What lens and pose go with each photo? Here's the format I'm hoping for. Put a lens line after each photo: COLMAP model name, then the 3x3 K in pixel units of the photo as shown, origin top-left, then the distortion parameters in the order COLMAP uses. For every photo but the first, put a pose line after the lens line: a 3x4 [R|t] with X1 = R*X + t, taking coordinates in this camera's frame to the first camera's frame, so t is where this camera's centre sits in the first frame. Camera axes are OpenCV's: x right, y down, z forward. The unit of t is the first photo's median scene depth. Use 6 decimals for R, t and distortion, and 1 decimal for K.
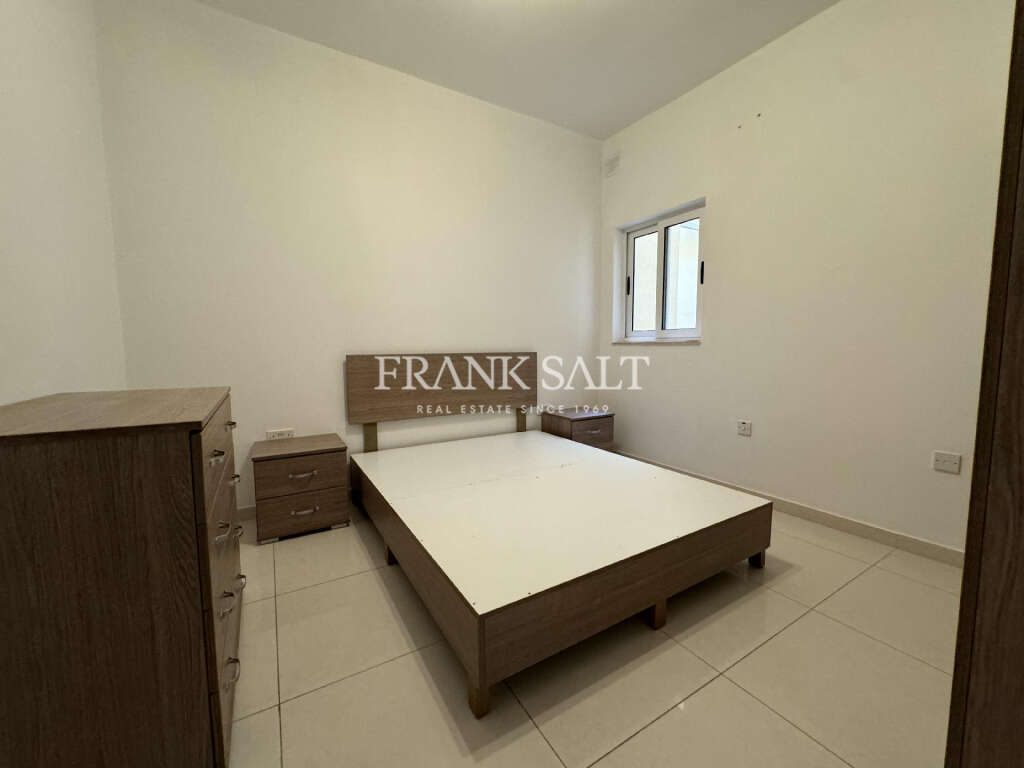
lens RADIAL K [[409.2, 0, 512.0], [0, 409.2, 384.0], [0, 0, 1]] dist [-0.001299, -0.000174]
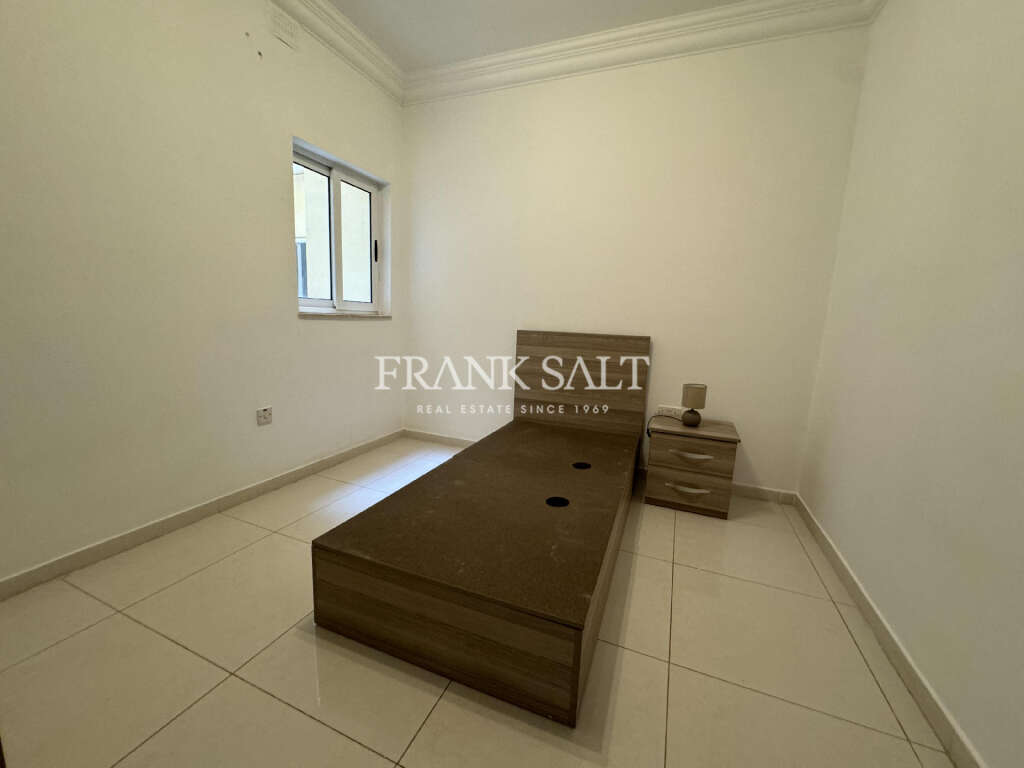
lens RADIAL K [[409.2, 0, 512.0], [0, 409.2, 384.0], [0, 0, 1]] dist [-0.001299, -0.000174]
pose [[-0.596787, -0.127396, 0.792222, -0.600643], [0.049033, 0.979681, 0.194478, -0.114830], [-0.800900, 0.154907, -0.578414, 1.310079]]
